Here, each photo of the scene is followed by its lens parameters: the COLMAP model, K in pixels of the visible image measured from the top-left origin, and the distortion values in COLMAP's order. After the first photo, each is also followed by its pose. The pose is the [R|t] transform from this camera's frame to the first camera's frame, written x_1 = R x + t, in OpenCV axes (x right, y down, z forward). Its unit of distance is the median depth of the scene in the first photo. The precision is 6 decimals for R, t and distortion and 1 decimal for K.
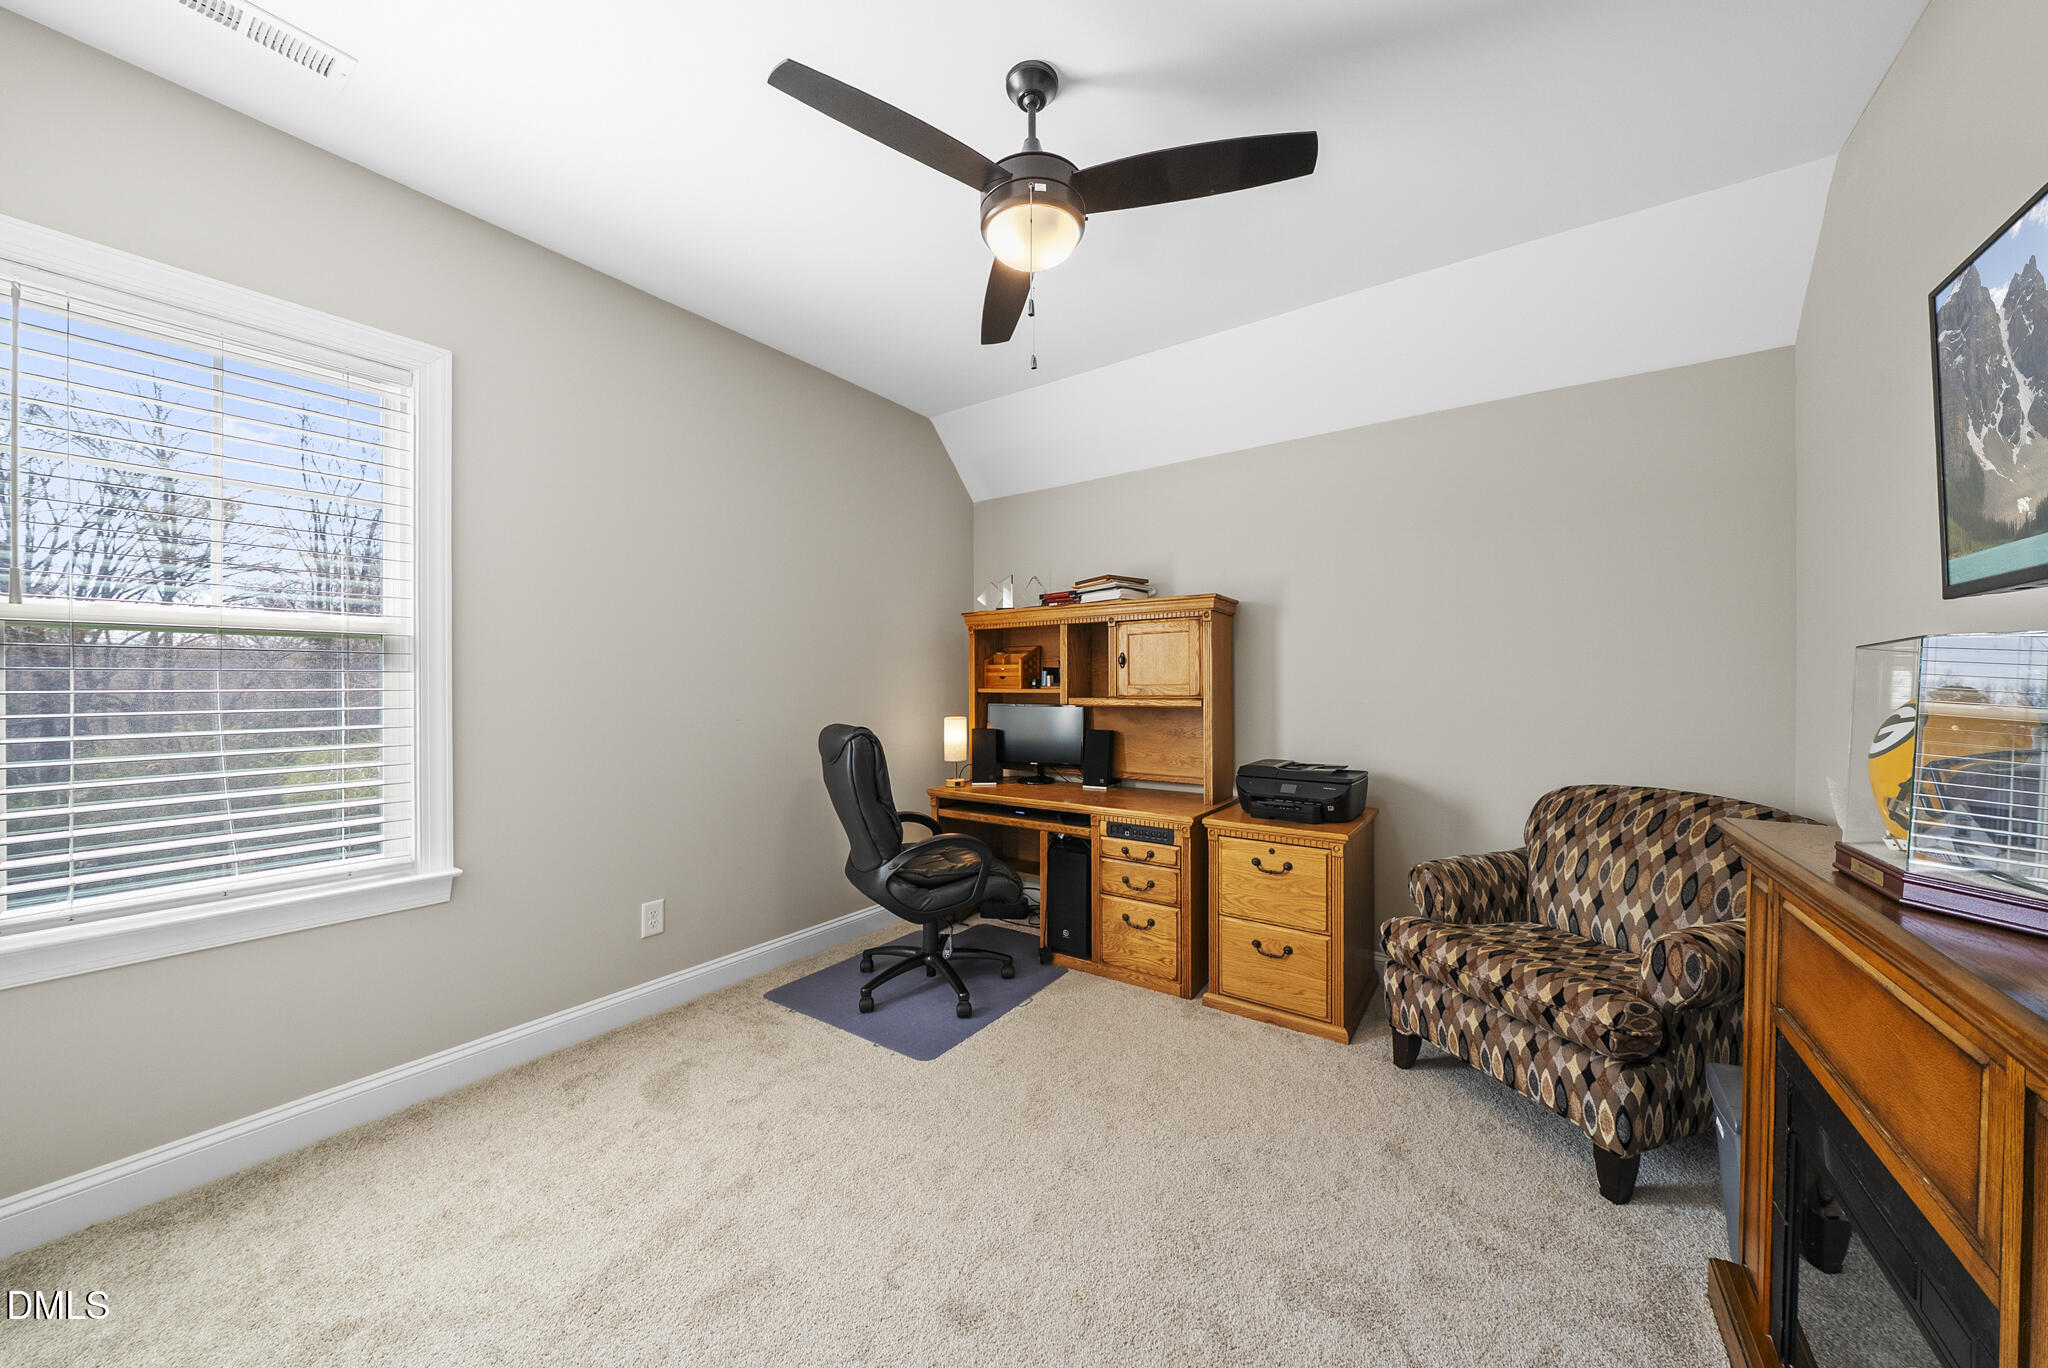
lens RADIAL K [[716.9, 0, 1024.9], [0, 716.9, 695.9], [0, 0, 1]] dist [-0.003269, -0.000354]
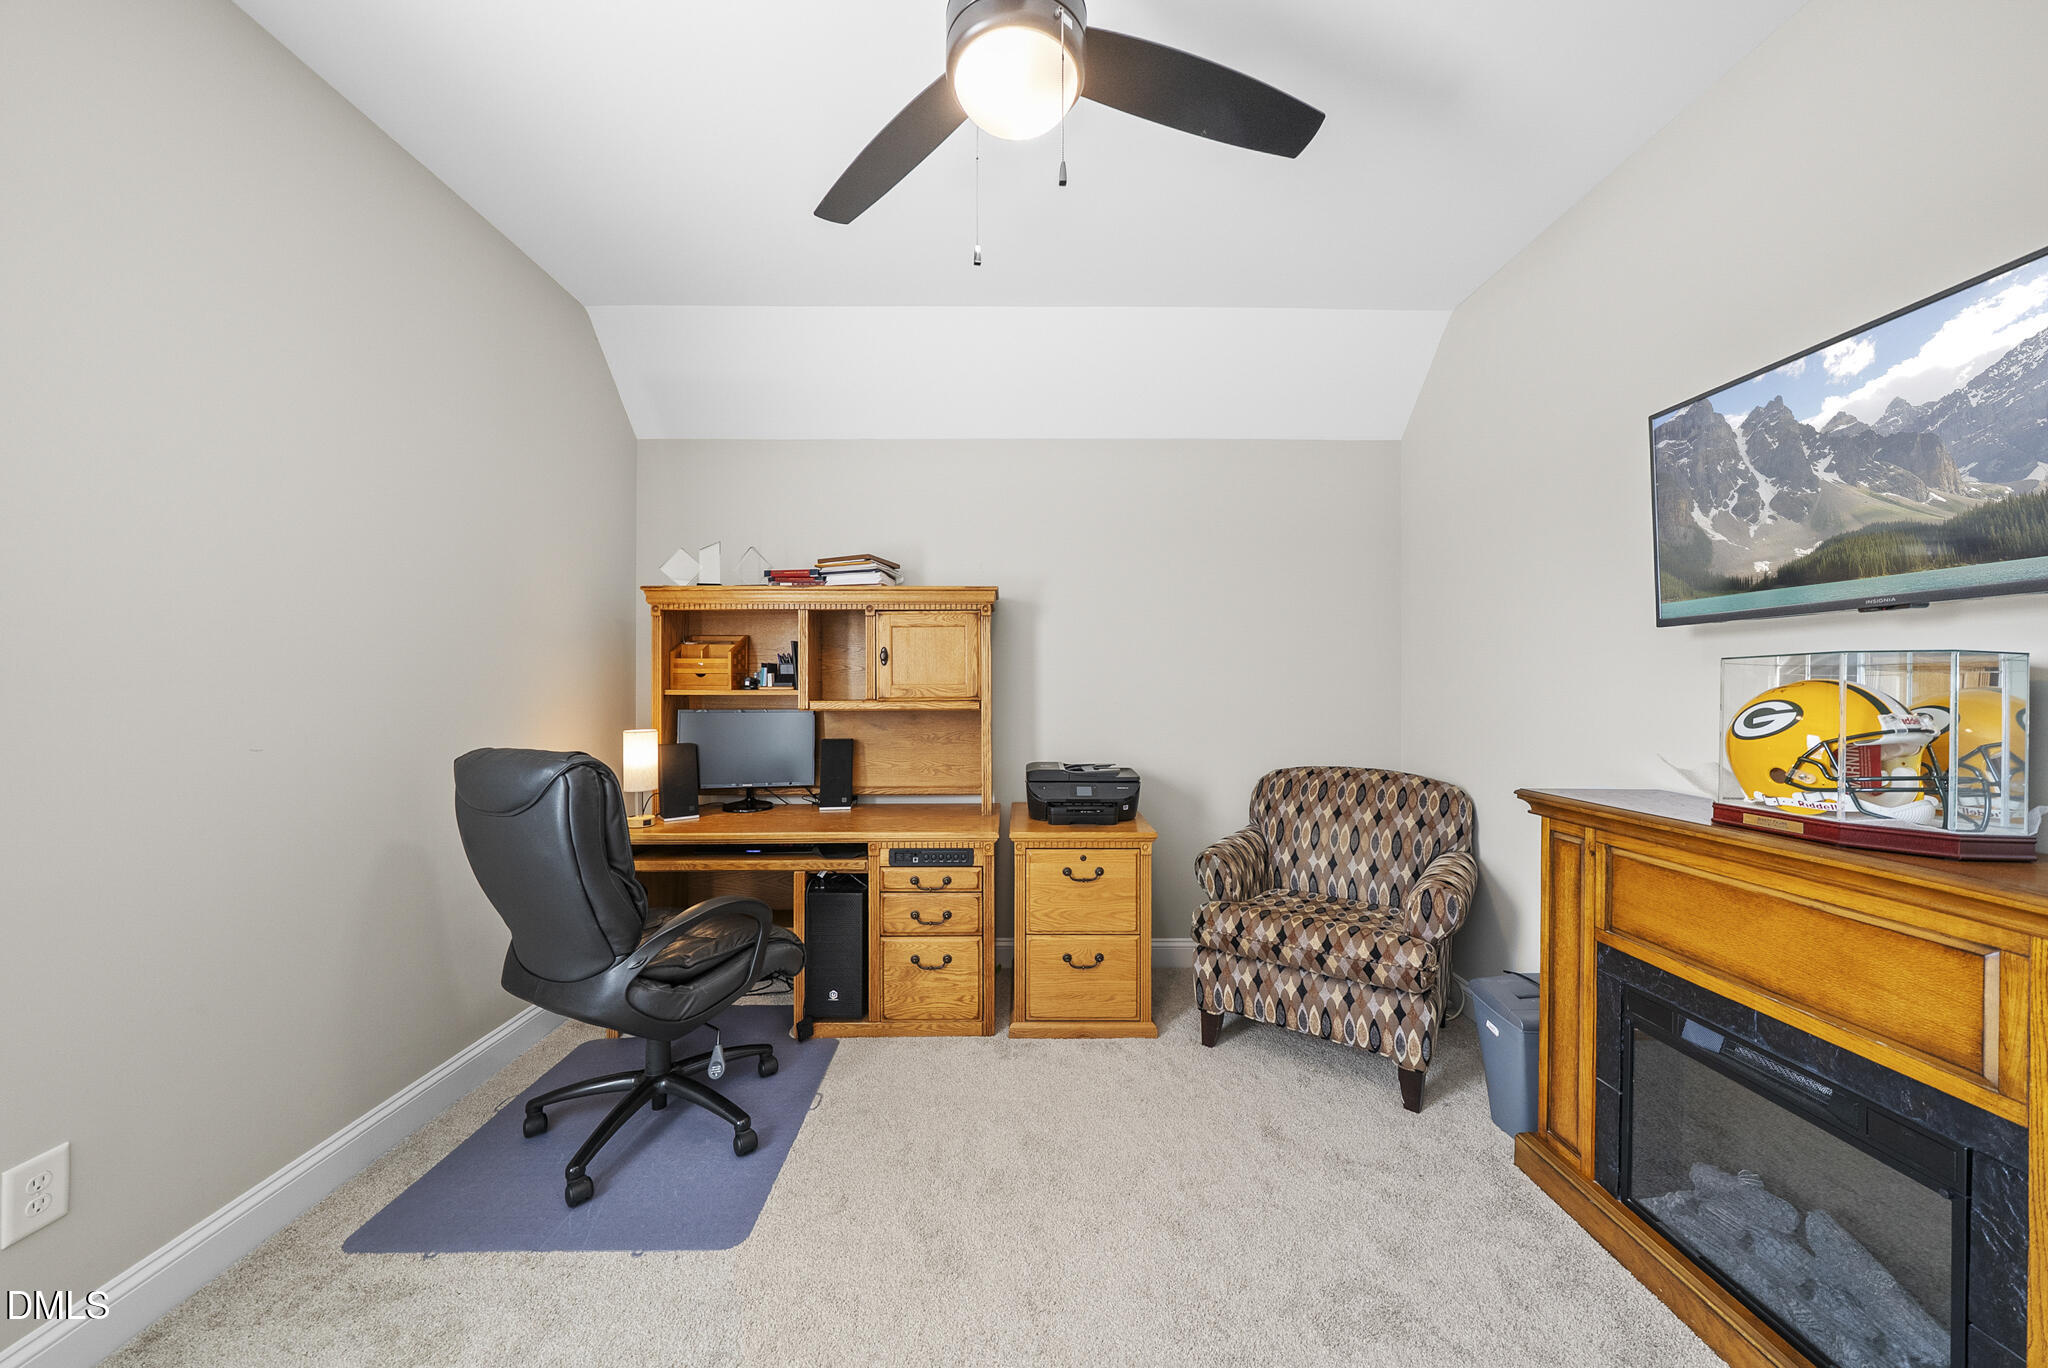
lens RADIAL K [[712.1, 0, 1025.1], [0, 712.1, 693.2], [0, 0, 1]] dist [-0.002730, -0.000256]
pose [[0.811176, -0.005600, 0.584775, -0.266196], [0.008676, 0.999959, -0.002459, -0.002674], [-0.584737, 0.007068, 0.811192, 0.259944]]
